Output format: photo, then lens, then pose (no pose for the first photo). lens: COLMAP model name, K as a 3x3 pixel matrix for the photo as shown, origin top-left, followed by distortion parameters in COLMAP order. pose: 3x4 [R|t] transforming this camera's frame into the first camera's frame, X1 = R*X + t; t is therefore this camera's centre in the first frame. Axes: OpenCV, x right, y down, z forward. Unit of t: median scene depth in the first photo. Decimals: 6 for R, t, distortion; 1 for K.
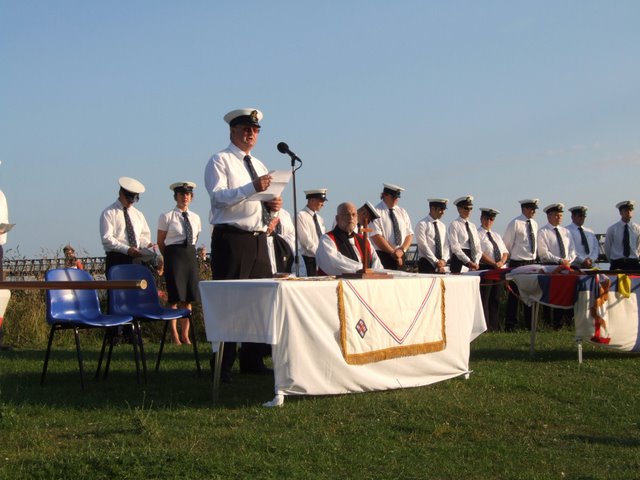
lens RADIAL K [[1103.5, 0, 320.0], [0, 1103.5, 240.0], [0, 0, 1]] dist [0.000373, 0.040239]
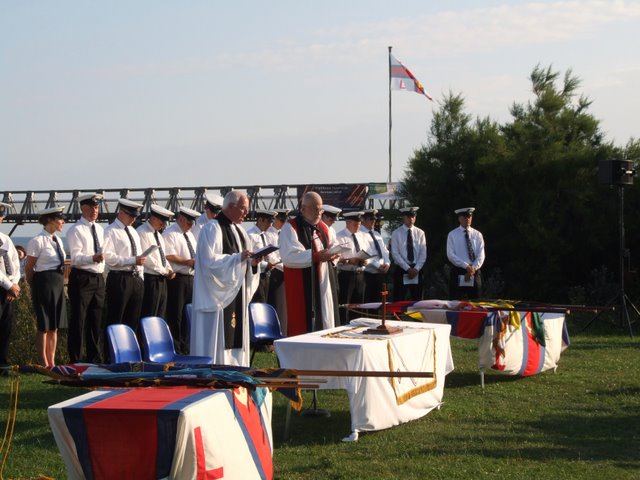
lens RADIAL K [[1521.3, 0, 320.0], [0, 1521.3, 240.0], [0, 0, 1]] dist [0.020729, 0.218448]
pose [[0.942949, 0.001871, 0.332932, -0.613043], [-0.016286, 0.999046, 0.040509, -0.140928], [-0.332539, -0.043620, 0.942080, -0.587442]]
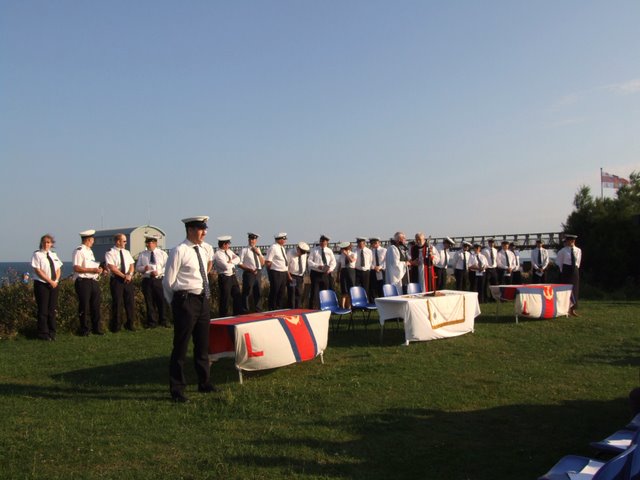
lens RADIAL K [[656.7, 0, 320.0], [0, 656.7, 240.0], [0, 0, 1]] dist [-0.113306, 0.008524]
pose [[0.997844, -0.009055, -0.065005, -0.135703], [0.009938, 0.999863, 0.013265, -0.126801], [0.064876, -0.013883, 0.997797, -0.596037]]
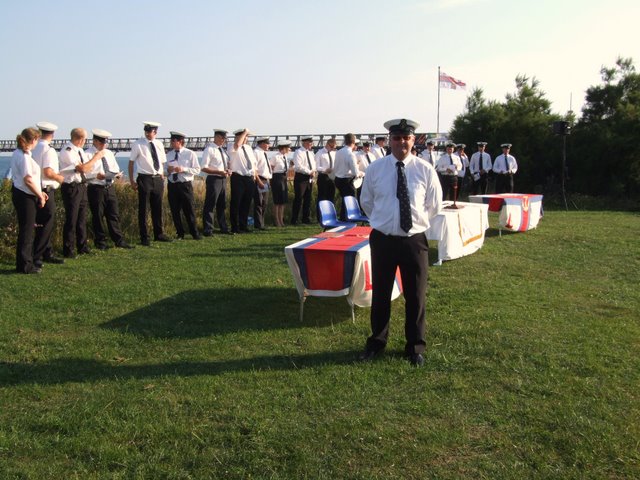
lens RADIAL K [[711.2, 0, 320.0], [0, 711.2, 240.0], [0, 0, 1]] dist [-0.101057, -0.001810]
pose [[0.974429, -0.012351, 0.224357, -0.597187], [-0.023065, 0.987716, 0.154551, -0.128727], [-0.223510, -0.155773, 0.962174, -0.403167]]
